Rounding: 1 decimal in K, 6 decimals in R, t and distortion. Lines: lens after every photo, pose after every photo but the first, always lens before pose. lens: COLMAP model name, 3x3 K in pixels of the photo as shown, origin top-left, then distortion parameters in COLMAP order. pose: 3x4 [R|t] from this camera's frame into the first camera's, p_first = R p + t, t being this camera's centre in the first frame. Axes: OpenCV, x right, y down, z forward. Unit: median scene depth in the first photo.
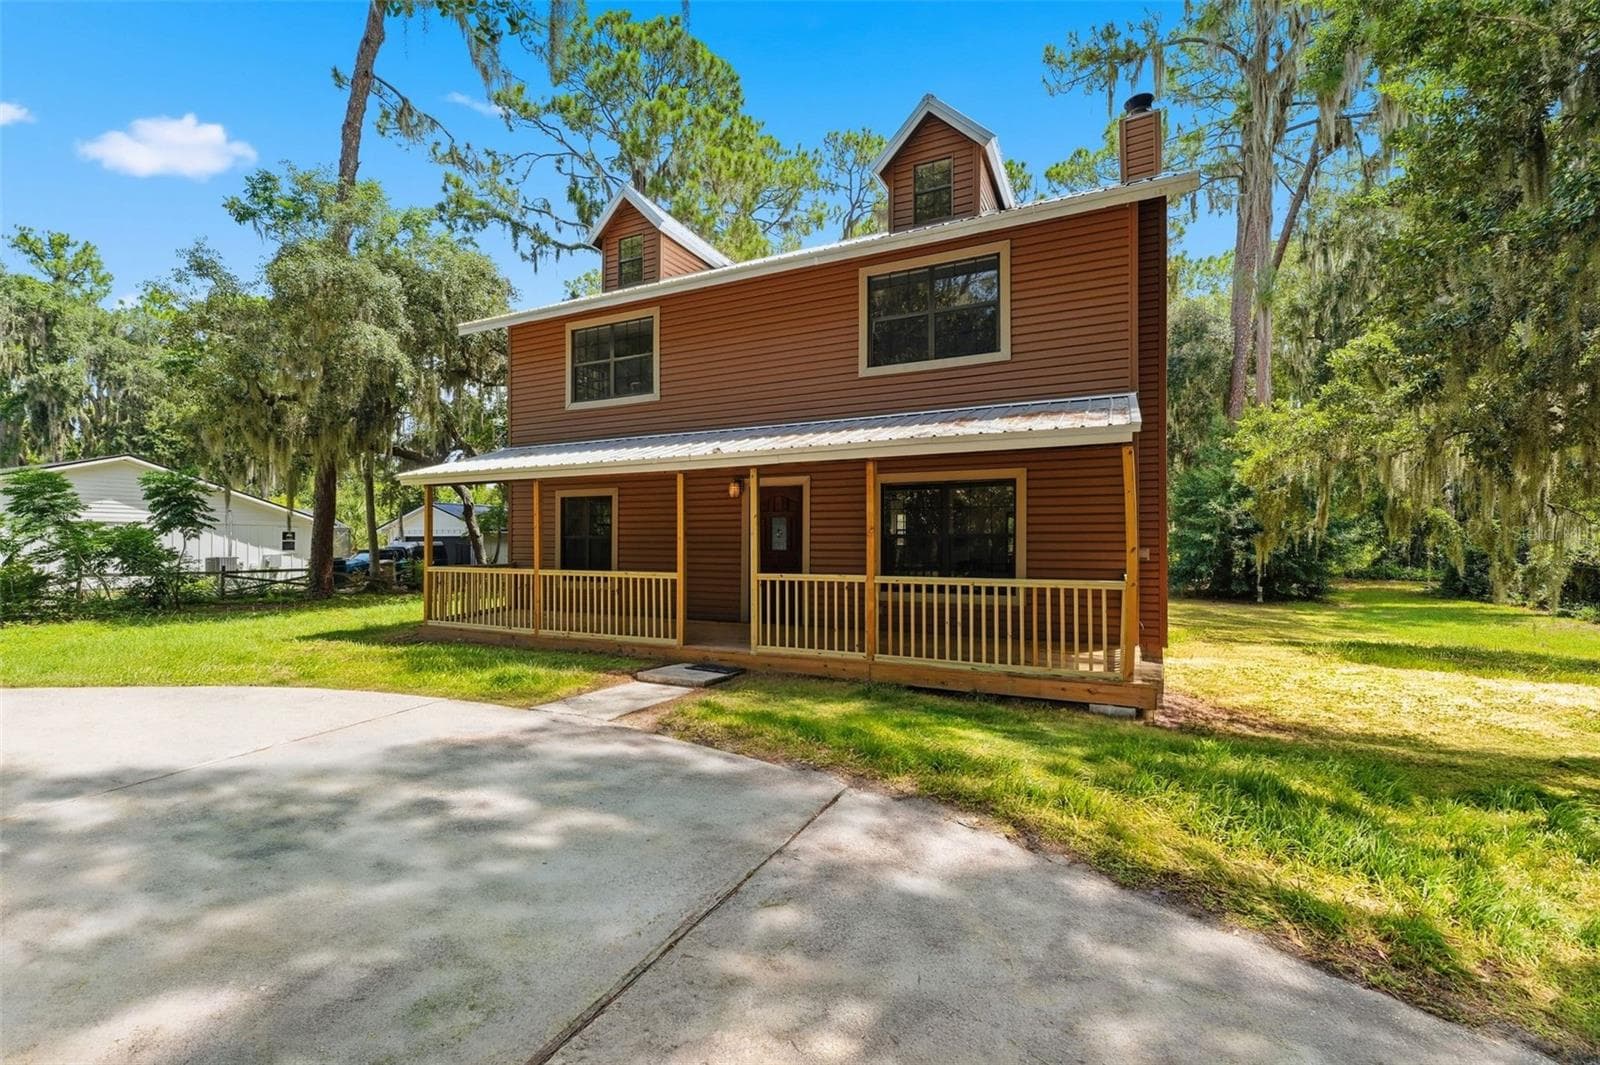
lens RADIAL K [[660.8, 0, 804.6], [0, 660.8, 537.9], [0, 0, 1]] dist [0.001920, 0.000188]
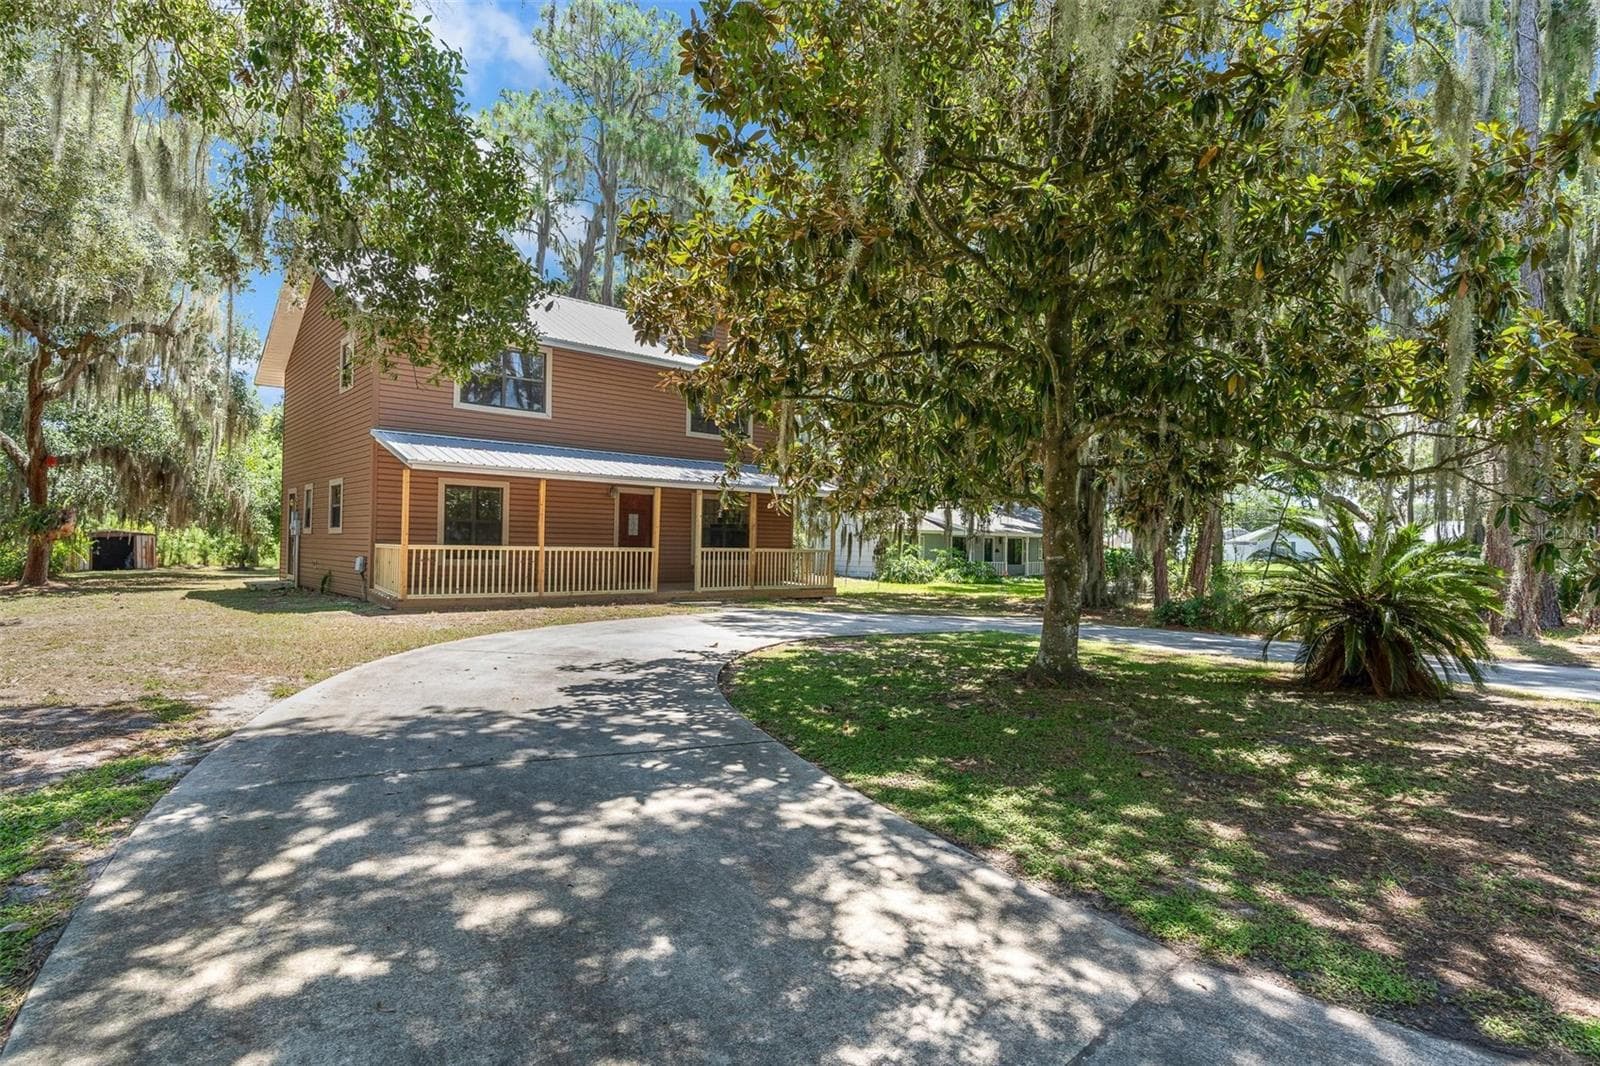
lens RADIAL K [[829.0, 0, 796.0], [0, 829.0, 528.4], [0, 0, 1]] dist [0.000137, 0.000160]
pose [[0.390420, 0.027103, 0.920238, -1.539698], [-0.021885, 0.999557, -0.020154, 0.030531], [-0.920377, -0.012271, 0.390840, -0.096687]]
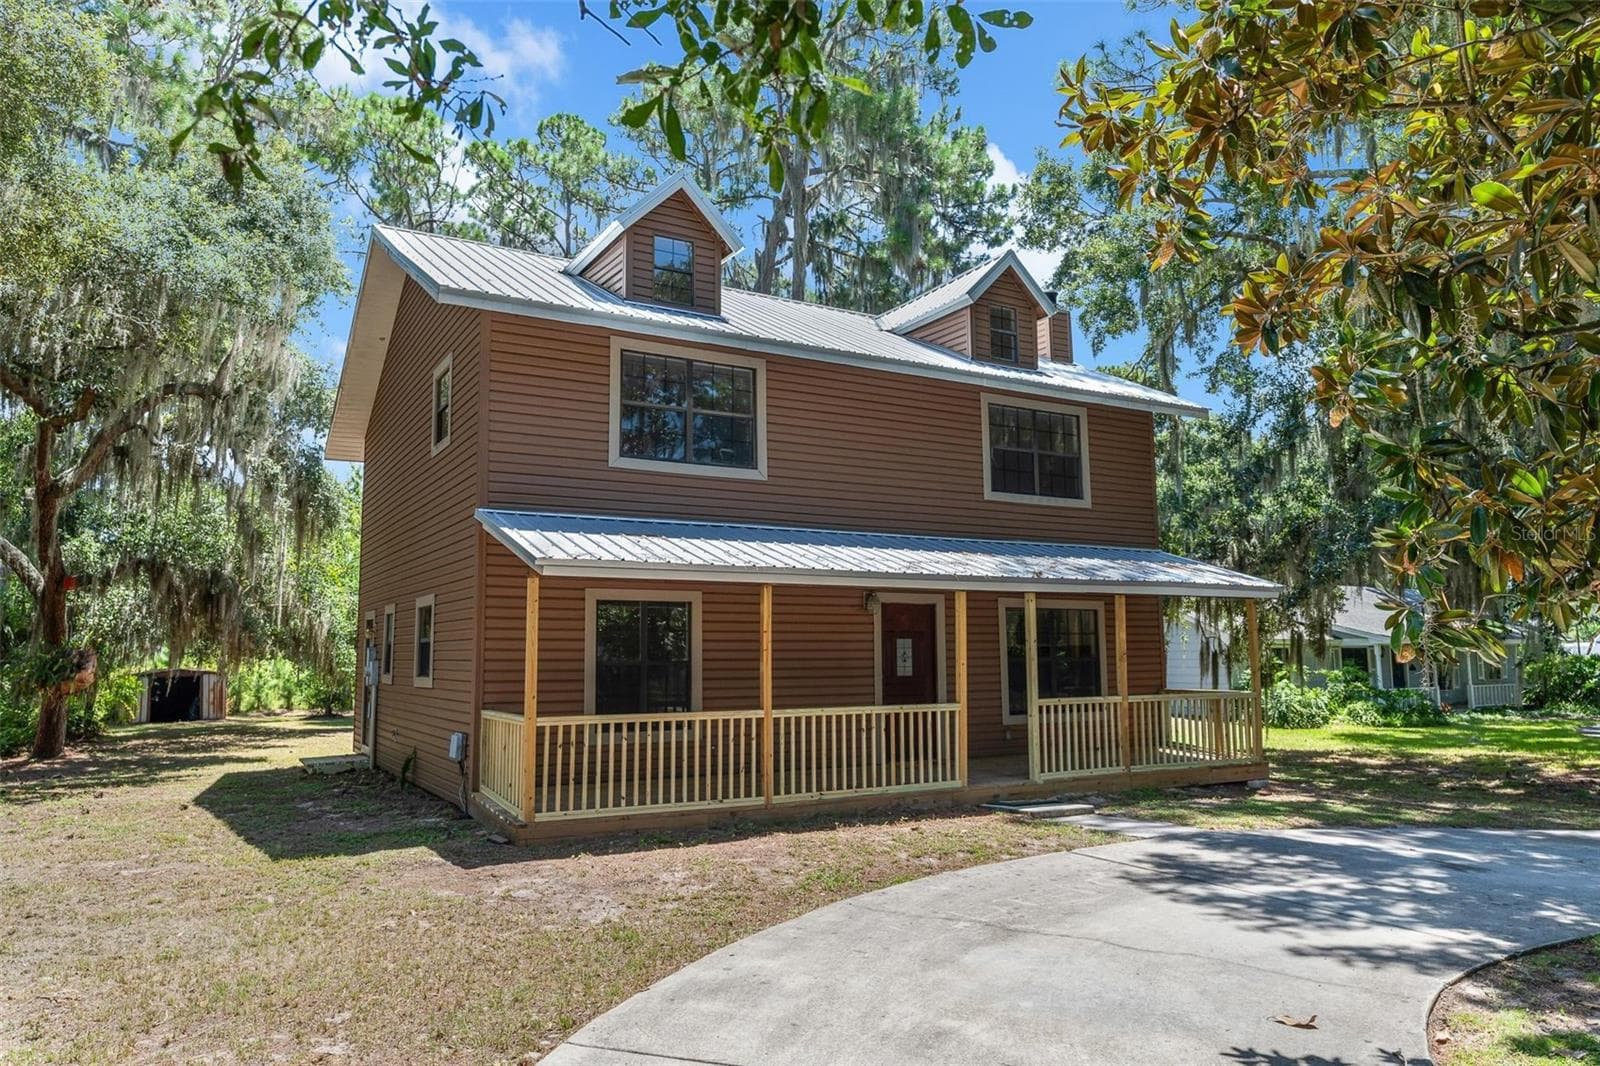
lens RADIAL K [[1073.4, 0, 798.5], [0, 1073.4, 530.6], [0, 0, 1]] dist [-0.001308, 0.003691]
pose [[0.564442, 0.093712, 0.820136, -1.202457], [0.001750, 0.993397, -0.114714, -0.009601], [-0.825471, 0.066184, 0.560551, 0.281855]]
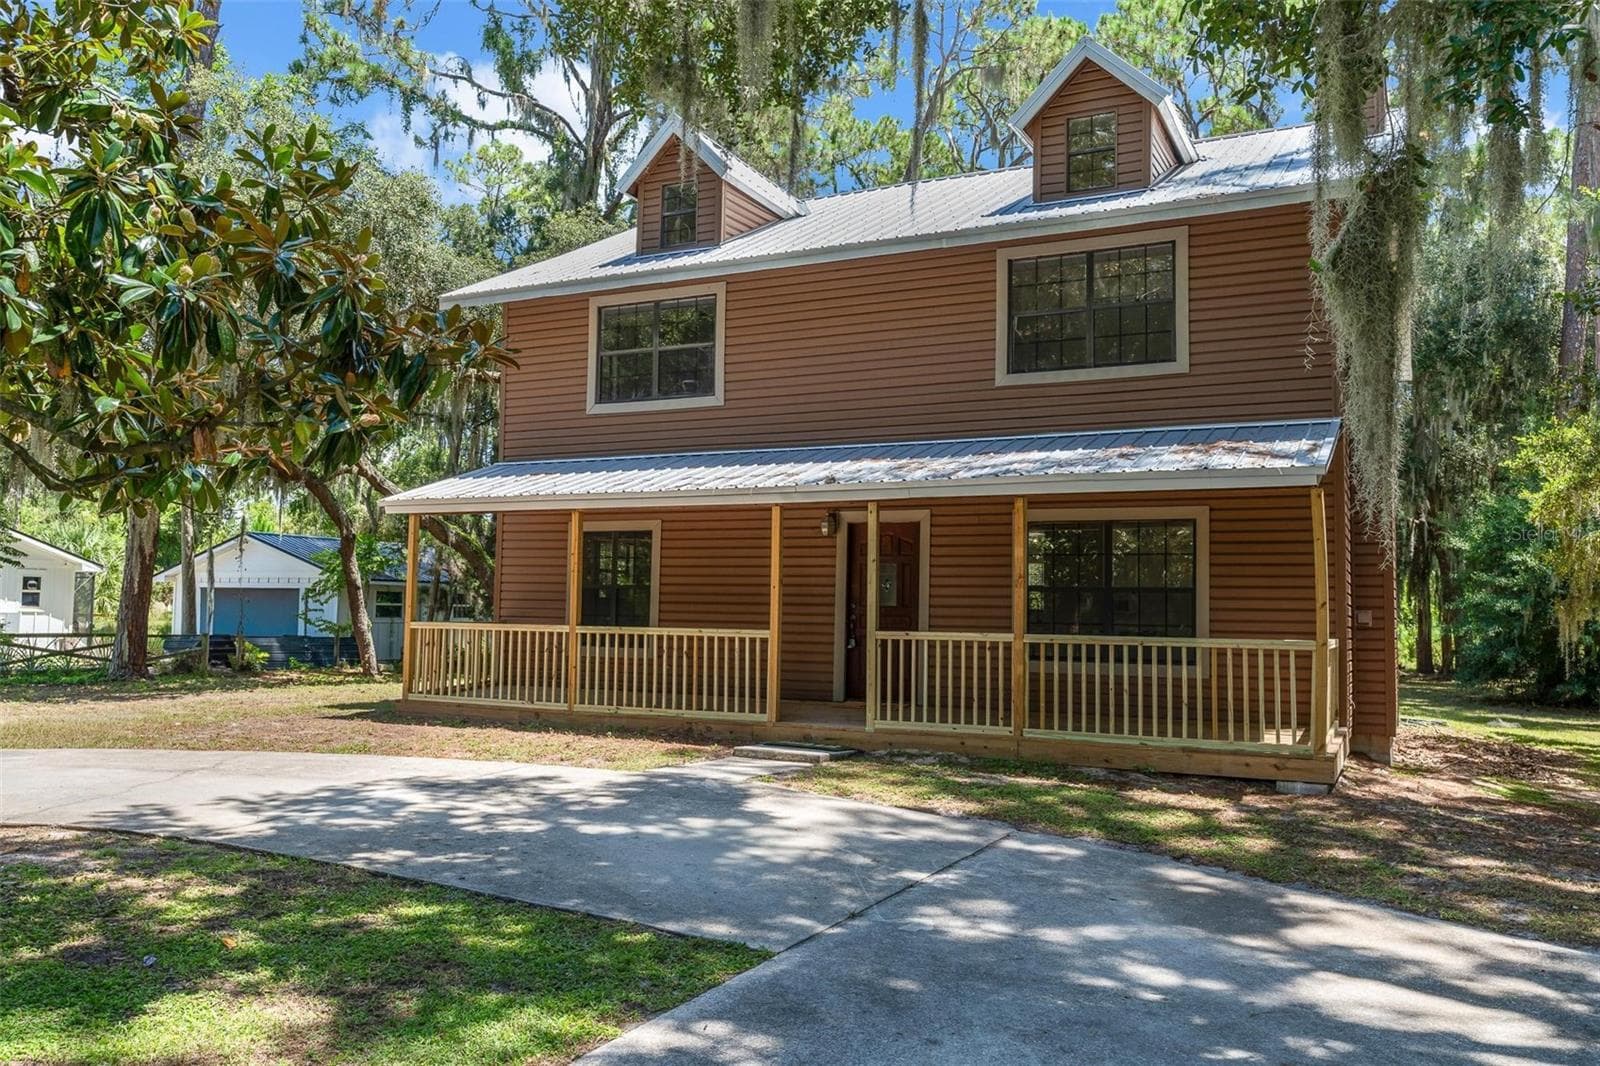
lens RADIAL K [[1241.7, 0, 799.5], [0, 1241.7, 530.8], [0, 0, 1]] dist [0.003764, 0.001291]
pose [[0.999692, 0.015552, -0.019356, -0.102812], [-0.016699, 0.998024, -0.060574, 0.018615], [0.018375, 0.060878, 0.997976, -0.399650]]
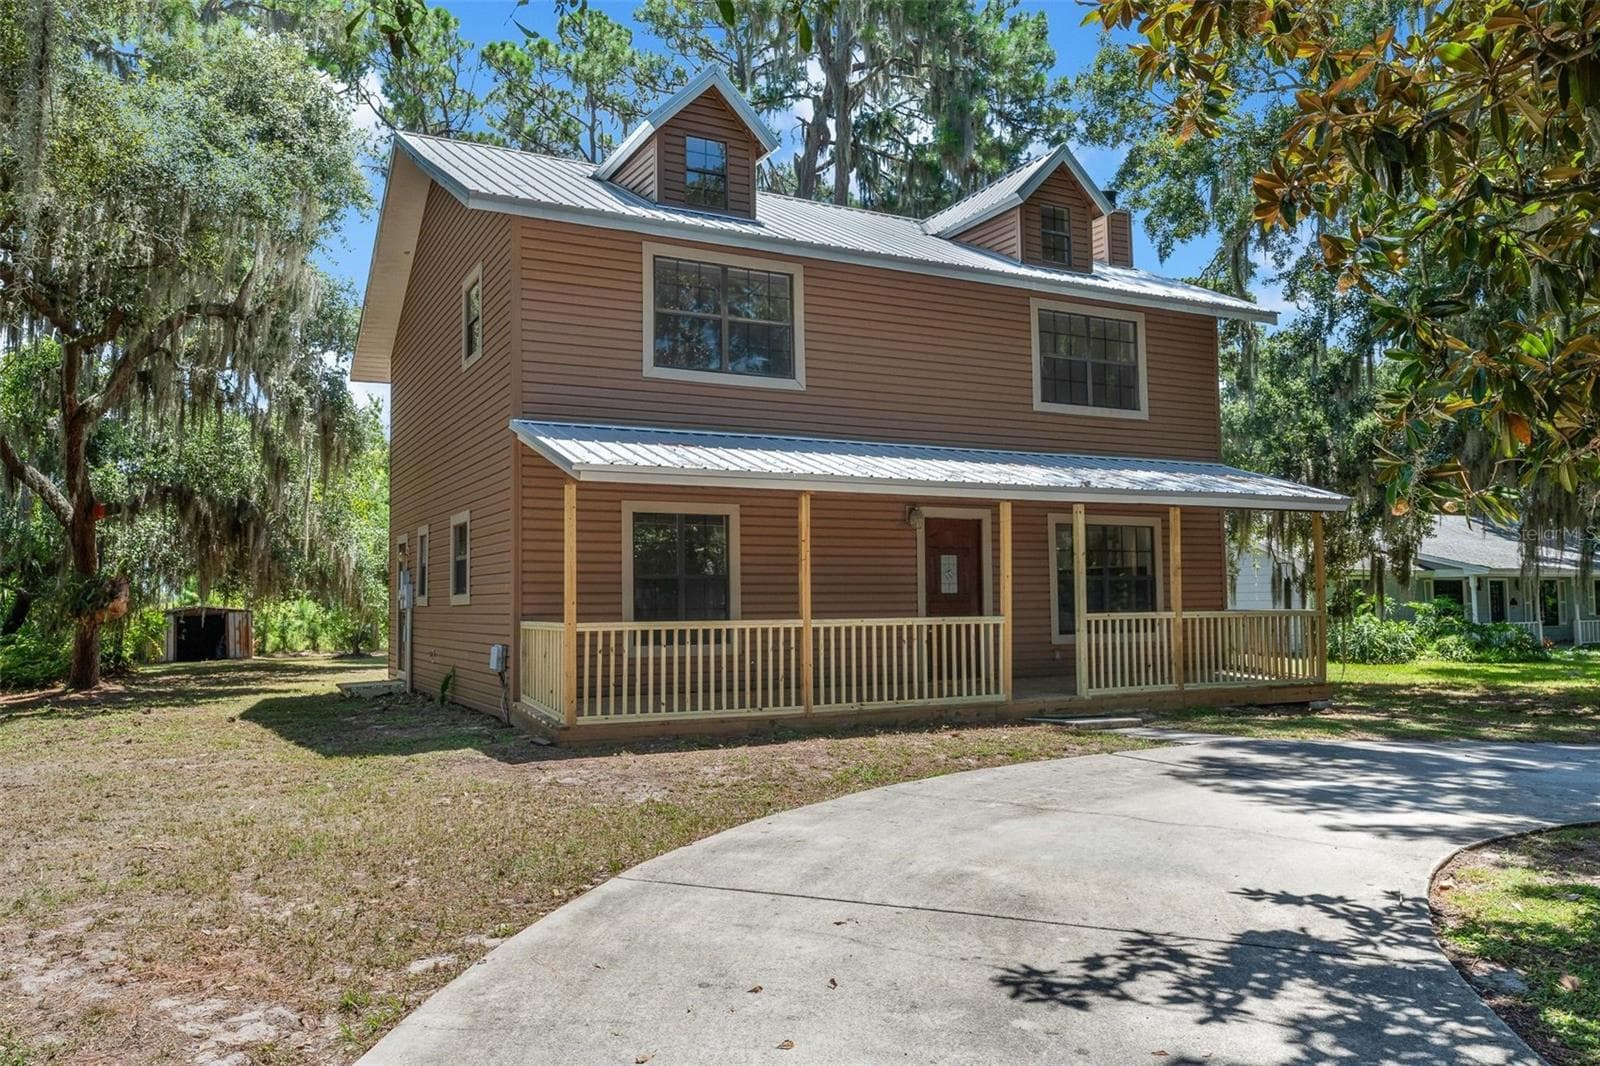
lens RADIAL K [[1163.8, 0, 790.7], [0, 1163.8, 533.0], [0, 0, 1]] dist [0.003457, 0.000629]
pose [[0.603246, 0.044289, 0.796325, -1.251022], [0.004892, 0.998233, -0.059224, 0.026407], [-0.797540, 0.039622, 0.601963, 0.238832]]
